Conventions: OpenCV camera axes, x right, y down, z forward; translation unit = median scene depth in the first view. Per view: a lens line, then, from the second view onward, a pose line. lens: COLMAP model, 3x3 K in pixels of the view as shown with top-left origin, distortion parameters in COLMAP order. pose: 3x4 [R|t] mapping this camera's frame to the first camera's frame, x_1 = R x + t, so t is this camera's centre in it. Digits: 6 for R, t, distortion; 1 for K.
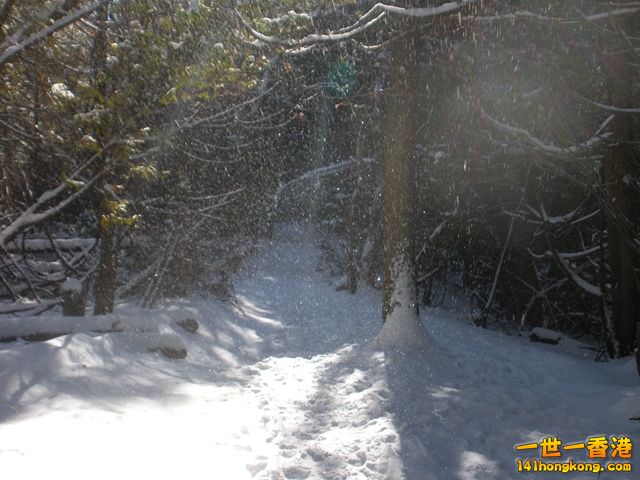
lens RADIAL K [[968.6, 0, 320.0], [0, 968.6, 240.1], [0, 0, 1]] dist [0.014434, 0.000000]
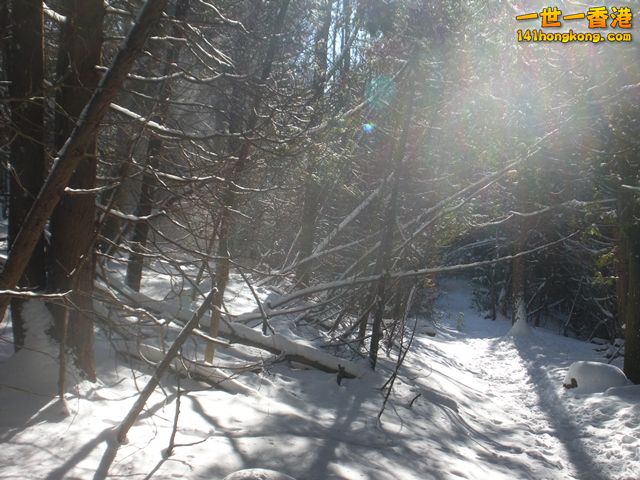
lens RADIAL K [[968.6, 0, 320.0], [0, 968.6, 239.7], [0, 0, 1]] dist [0.014434, 0.000000]
pose [[0.991875, 0.005751, -0.127088, -0.068339], [-0.011466, 0.998953, -0.044283, -0.011623], [0.126700, 0.045380, 0.990902, -0.957951]]
